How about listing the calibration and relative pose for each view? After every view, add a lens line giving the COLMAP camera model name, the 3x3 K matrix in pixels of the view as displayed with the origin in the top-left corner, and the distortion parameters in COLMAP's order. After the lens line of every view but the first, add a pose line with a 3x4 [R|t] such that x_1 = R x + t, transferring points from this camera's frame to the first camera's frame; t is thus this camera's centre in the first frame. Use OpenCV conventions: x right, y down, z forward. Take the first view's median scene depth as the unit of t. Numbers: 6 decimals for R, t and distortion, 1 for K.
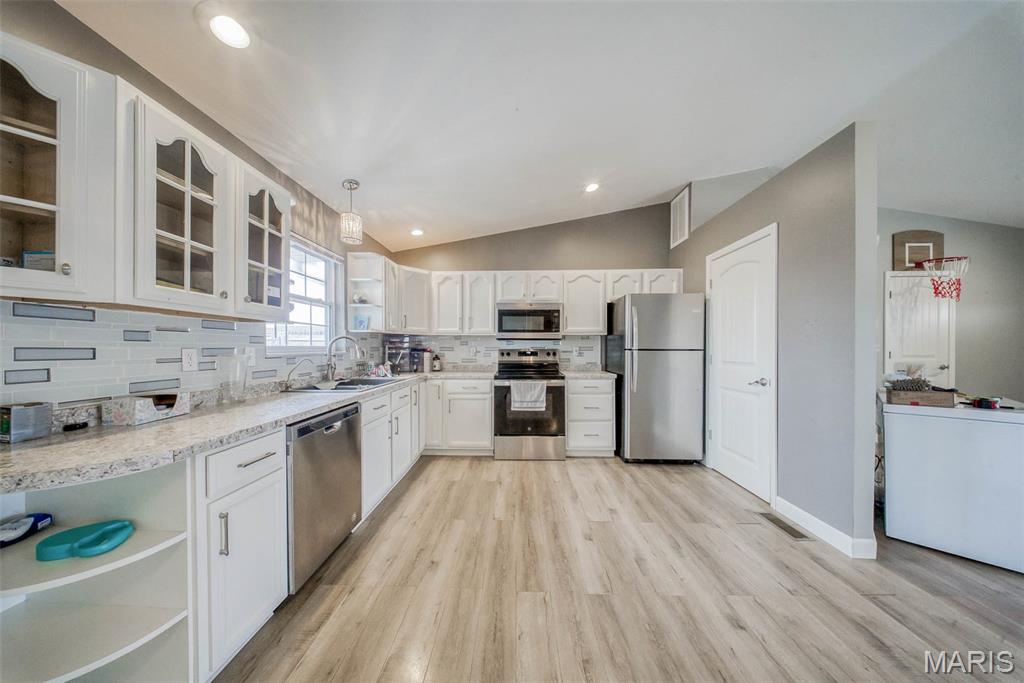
lens RADIAL K [[305.9, 0, 510.6], [0, 305.9, 348.8], [0, 0, 1]] dist [0.001111, -0.002956]
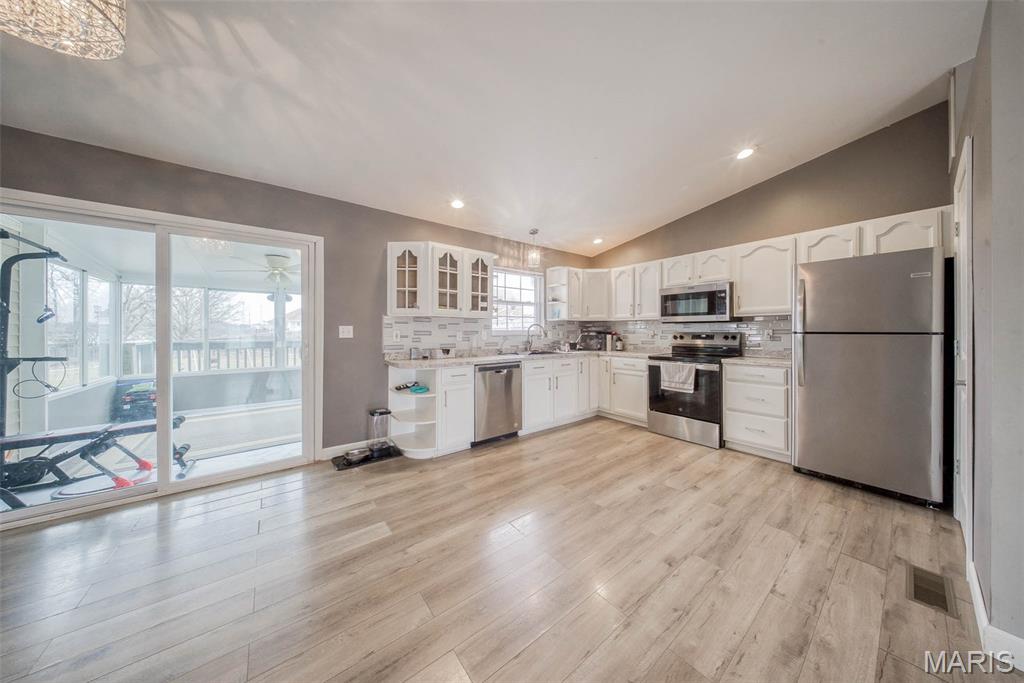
lens RADIAL K [[315.4, 0, 520.7], [0, 315.4, 331.2], [0, 0, 1]] dist [-0.000385, -0.000061]
pose [[0.641598, -0.001970, -0.767038, 0.545862], [-0.001324, 0.999992, -0.003675, 0.002892], [0.767040, 0.003373, 0.641591, -0.100505]]
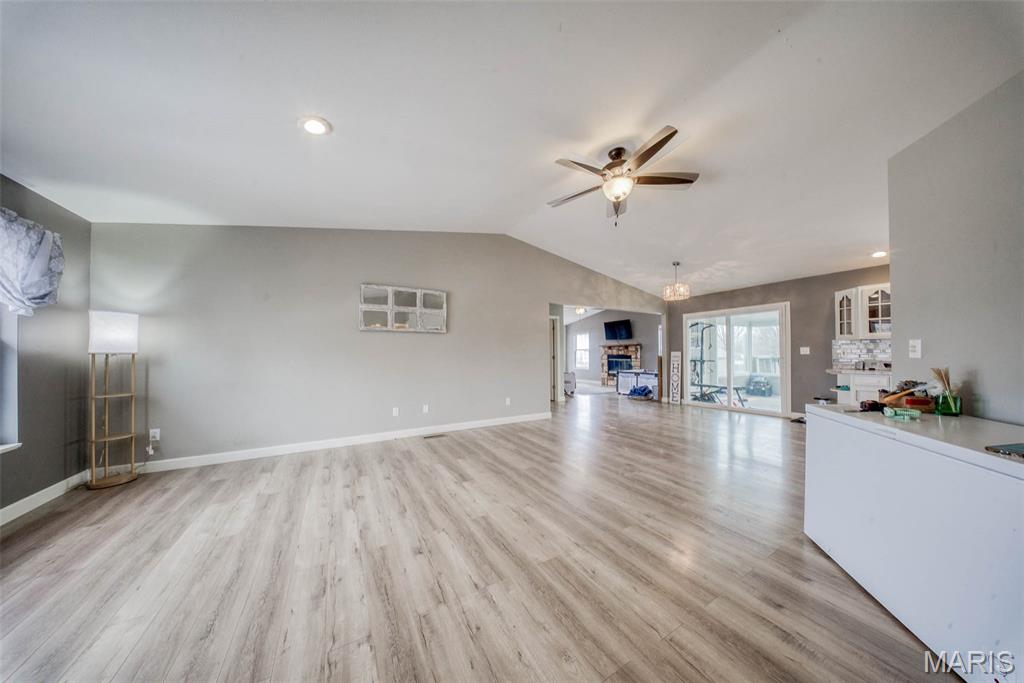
lens RADIAL K [[301.6, 0, 512.3], [0, 301.6, 349.9], [0, 0, 1]] dist [0.001773, -0.002758]
pose [[-0.851138, 0.002091, -0.524939, 1.622685], [0.009925, 0.999877, -0.012108, 0.001954], [0.524849, -0.015516, -0.851054, 0.631839]]
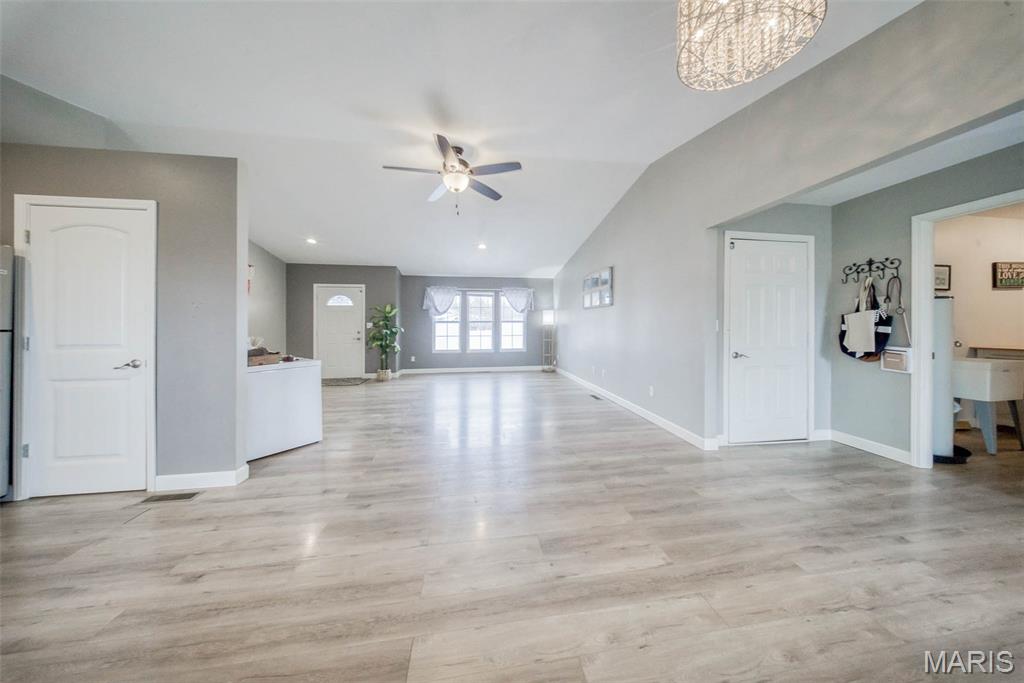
lens RADIAL K [[308.3, 0, 515.1], [0, 308.3, 326.3], [0, 0, 1]] dist [-0.006040, -0.000088]
pose [[-0.187479, 0.001352, 0.982268, -0.230338], [0.005022, 0.999987, -0.000418, 0.000186], [-0.982256, 0.004855, -0.187483, 0.027132]]
